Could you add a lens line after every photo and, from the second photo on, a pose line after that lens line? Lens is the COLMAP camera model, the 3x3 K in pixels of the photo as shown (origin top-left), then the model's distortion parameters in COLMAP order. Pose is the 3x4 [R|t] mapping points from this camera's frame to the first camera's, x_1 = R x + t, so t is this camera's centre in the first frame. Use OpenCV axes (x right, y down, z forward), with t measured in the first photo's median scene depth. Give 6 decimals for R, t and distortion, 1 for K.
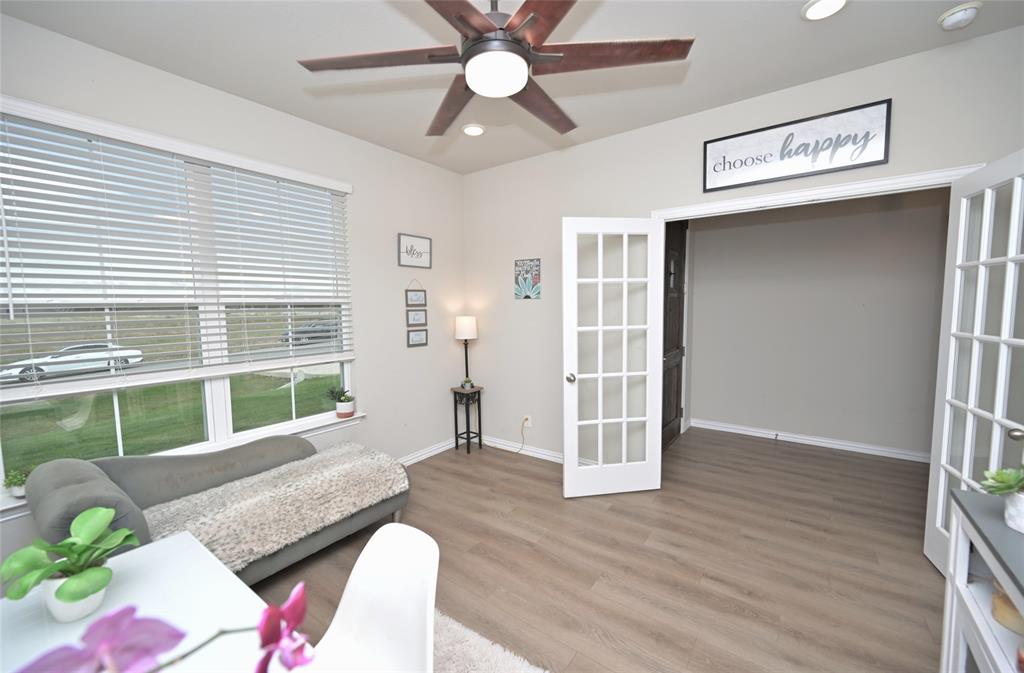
lens RADIAL K [[411.1, 0, 510.9], [0, 411.1, 336.7], [0, 0, 1]] dist [0.001385, 0.000053]
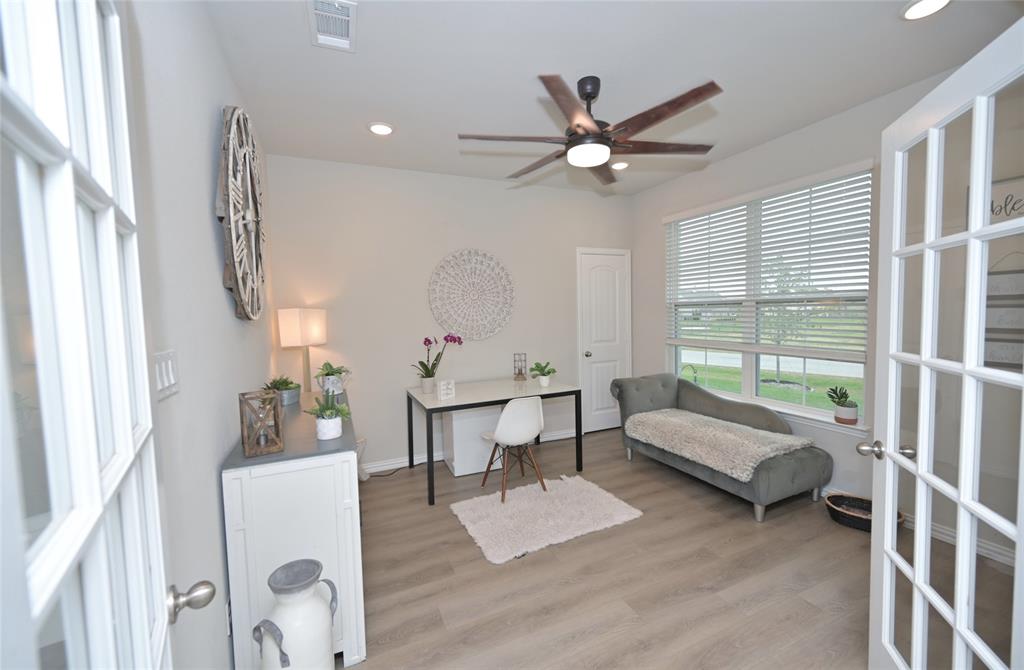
lens RADIAL K [[405.7, 0, 510.9], [0, 405.7, 333.9], [0, 0, 1]] dist [0.001214, 0.000084]
pose [[-0.492391, 0.075657, -0.867080, 0.931599], [-0.041971, 0.992992, 0.110478, -0.088417], [0.869362, 0.090791, -0.485765, 0.998868]]
